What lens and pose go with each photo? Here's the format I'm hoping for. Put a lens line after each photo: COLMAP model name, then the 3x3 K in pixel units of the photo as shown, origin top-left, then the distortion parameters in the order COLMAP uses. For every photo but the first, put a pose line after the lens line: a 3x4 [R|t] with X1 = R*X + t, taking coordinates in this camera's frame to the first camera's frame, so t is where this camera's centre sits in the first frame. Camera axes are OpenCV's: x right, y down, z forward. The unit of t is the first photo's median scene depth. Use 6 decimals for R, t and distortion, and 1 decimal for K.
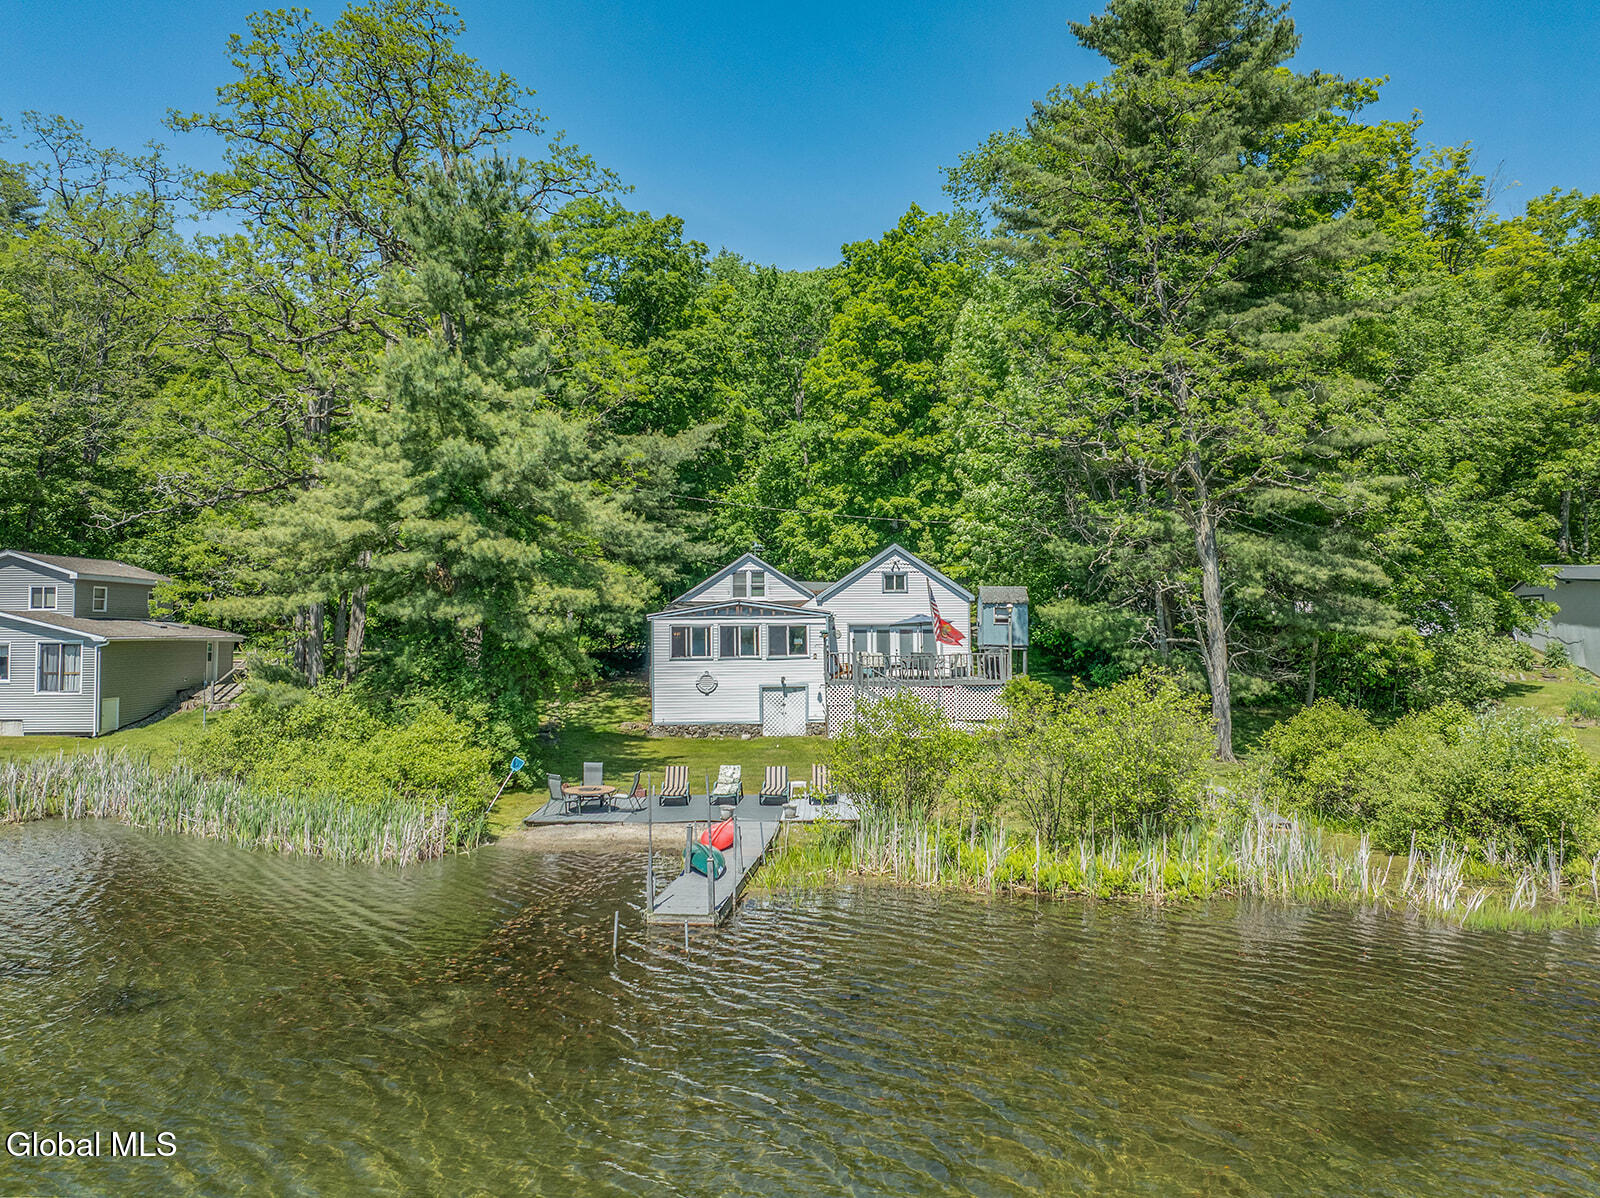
lens RADIAL K [[1149.7, 0, 800.0], [0, 1149.7, 599.0], [0, 0, 1]] dist [-0.020051, -0.001171]
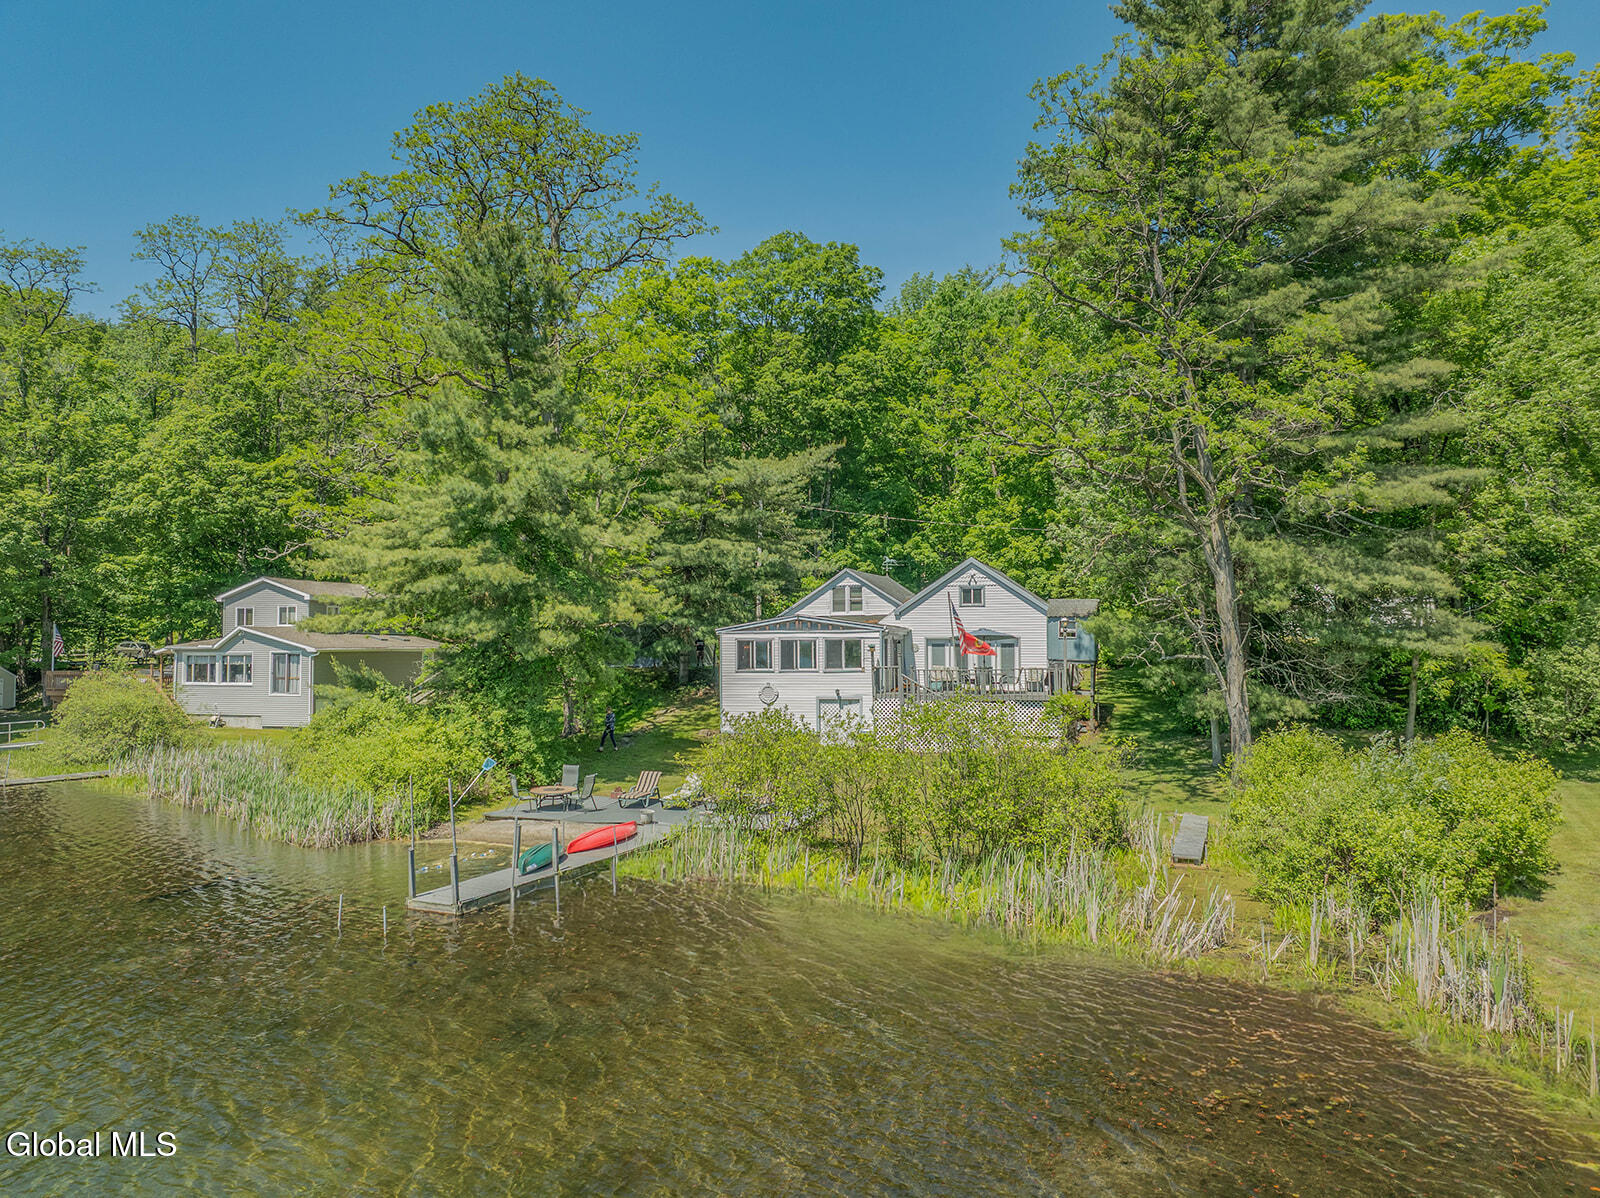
lens RADIAL K [[1125.7, 0, 800.0], [0, 1125.7, 599.0], [0, 0, 1]] dist [-0.008888, -0.001941]
pose [[0.952509, -0.009574, -0.304361, 0.251574], [0.006359, 0.999913, -0.011552, -0.001712], [0.304445, 0.009068, 0.952487, 0.029817]]
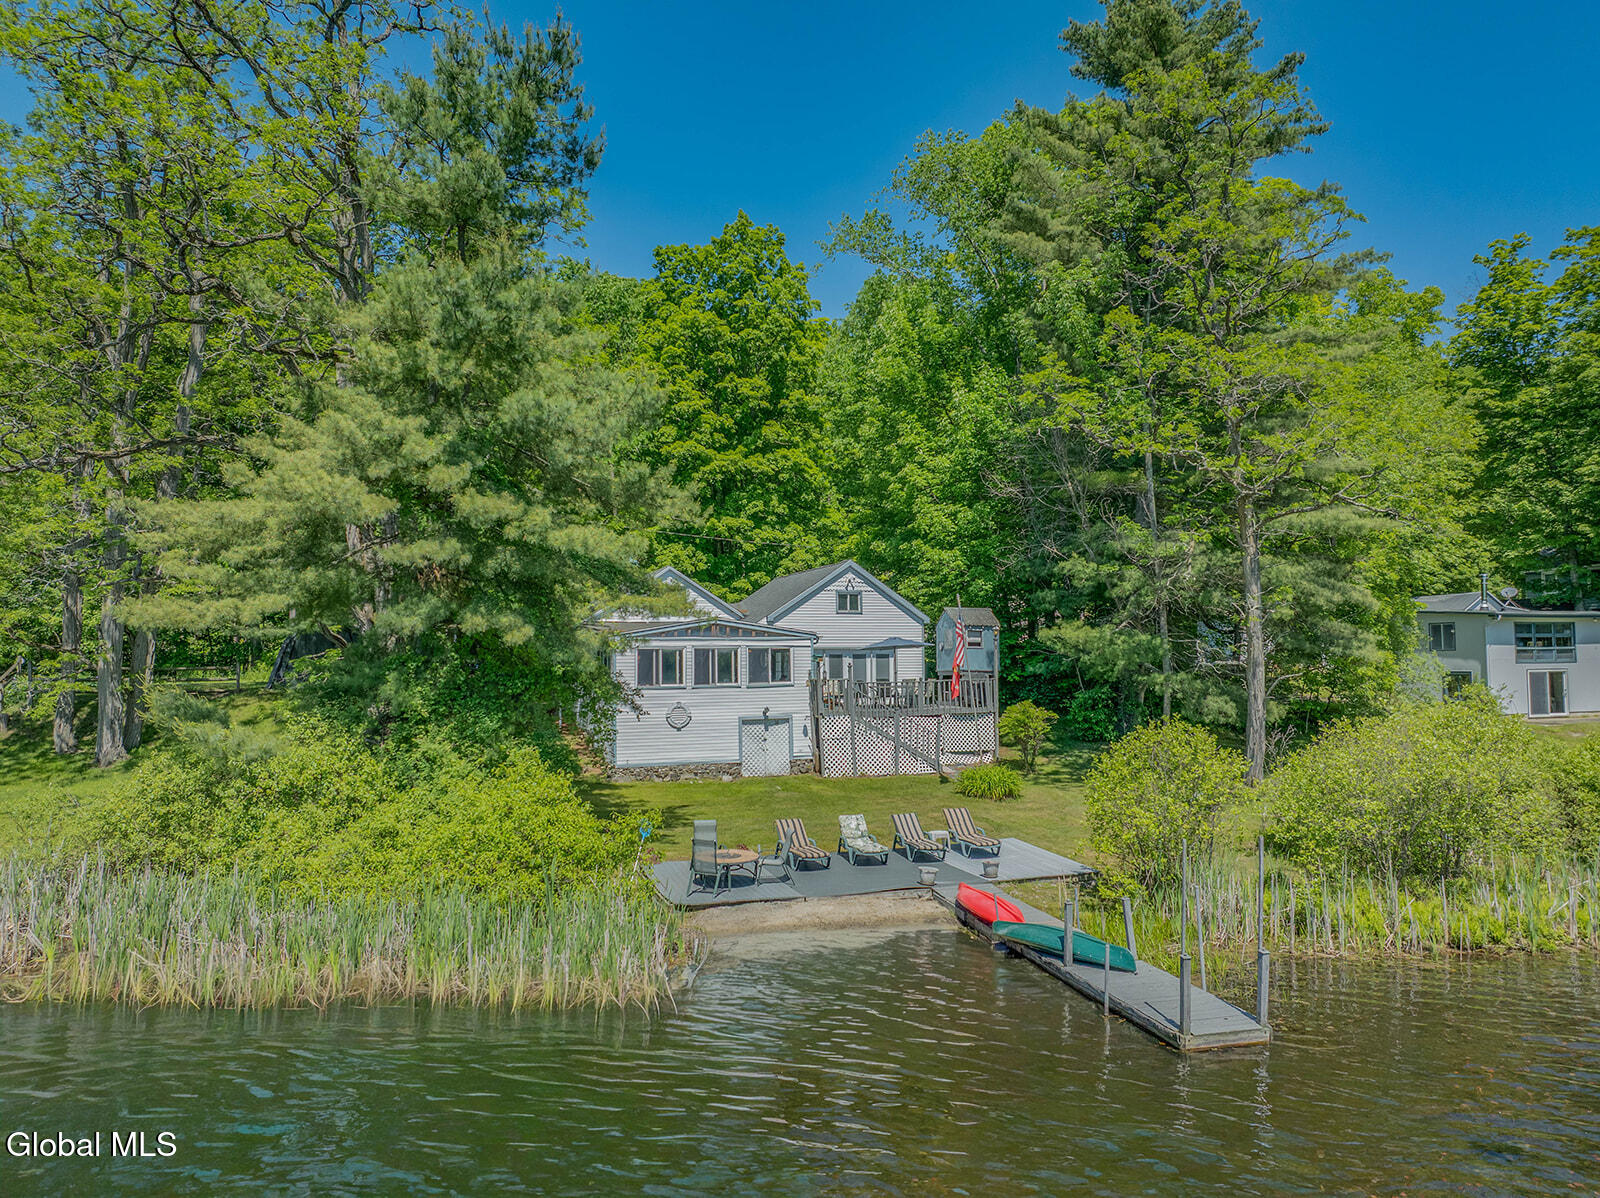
lens RADIAL K [[1107.0, 0, 775.3], [0, 1107.0, 613.9], [0, 0, 1]] dist [-0.009638, -0.000682]
pose [[0.950688, 0.015045, 0.309785, -0.258756], [-0.009756, 0.999779, -0.018616, 0.012218], [-0.309997, 0.014676, 0.950624, 0.197676]]
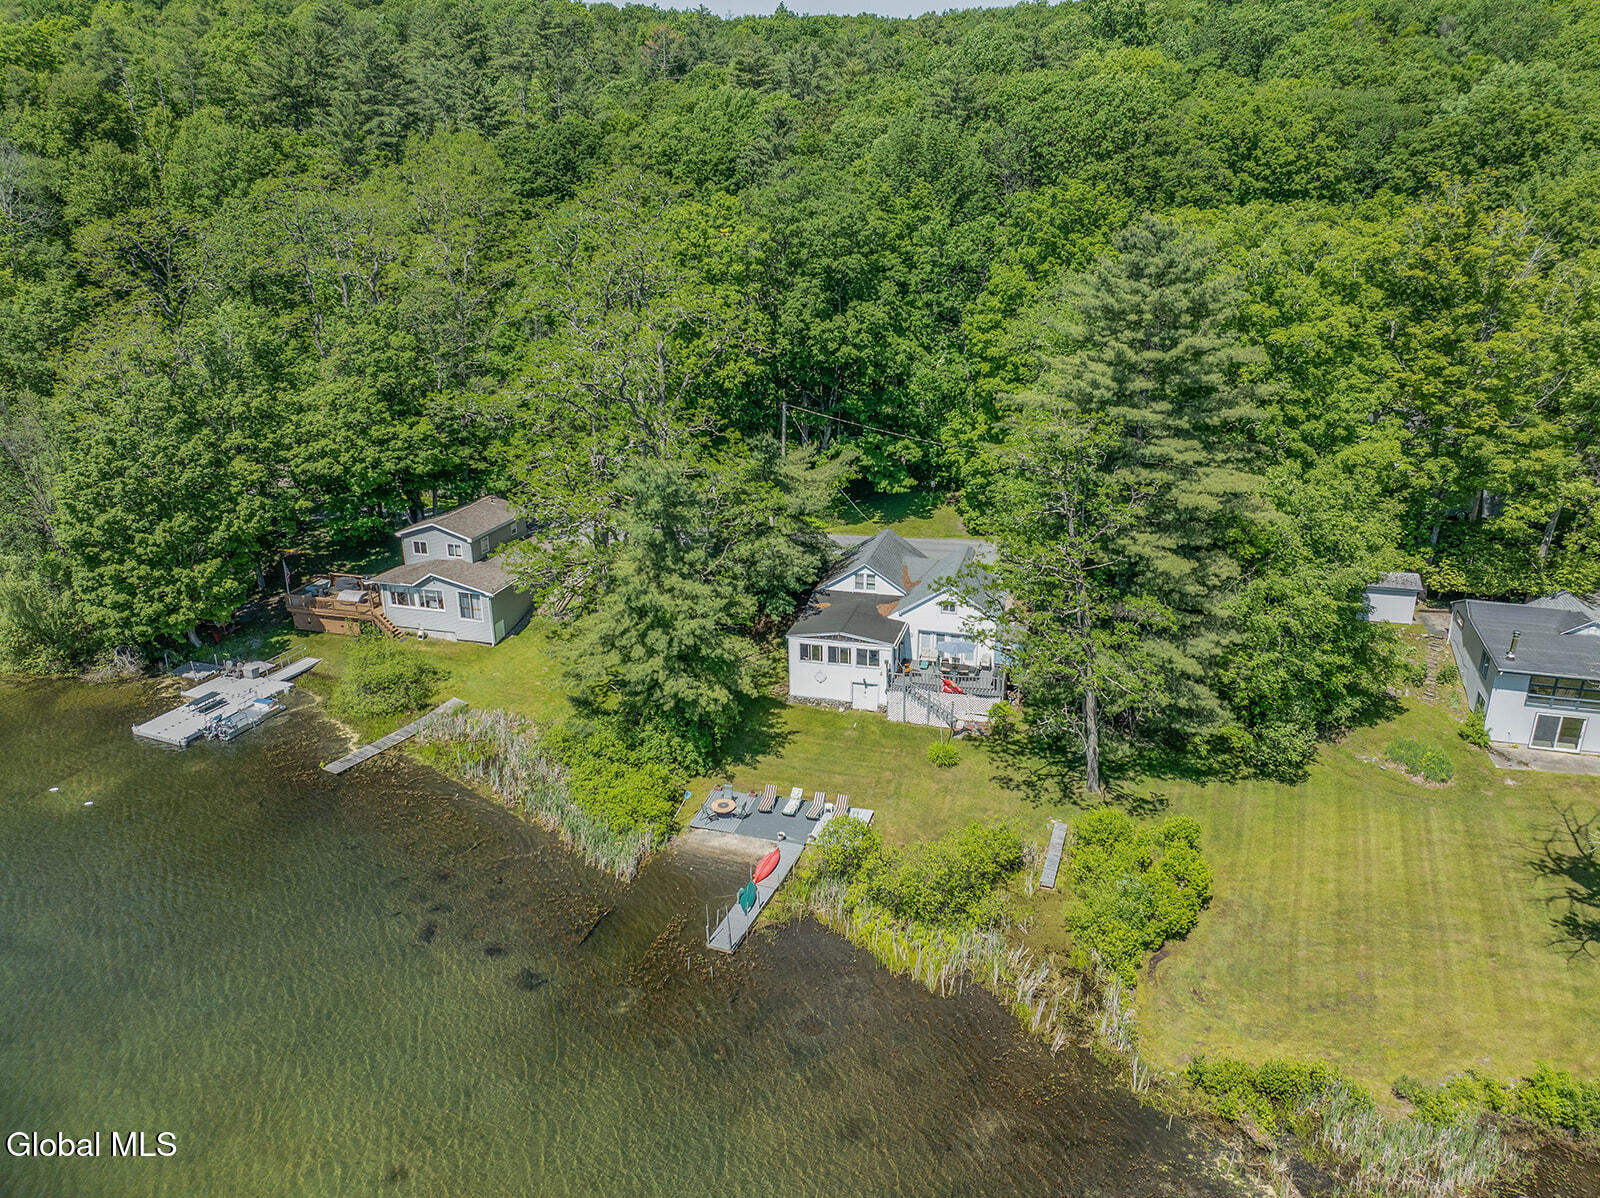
lens RADIAL K [[1115.8, 0, 800.0], [0, 1115.8, 599.0], [0, 0, 1]] dist [0.037051, -0.000085]
pose [[0.963189, 0.090111, -0.253273, 0.285077], [0.010770, 0.928453, 0.371293, -0.619409], [0.268609, -0.360353, 0.893306, -0.413476]]
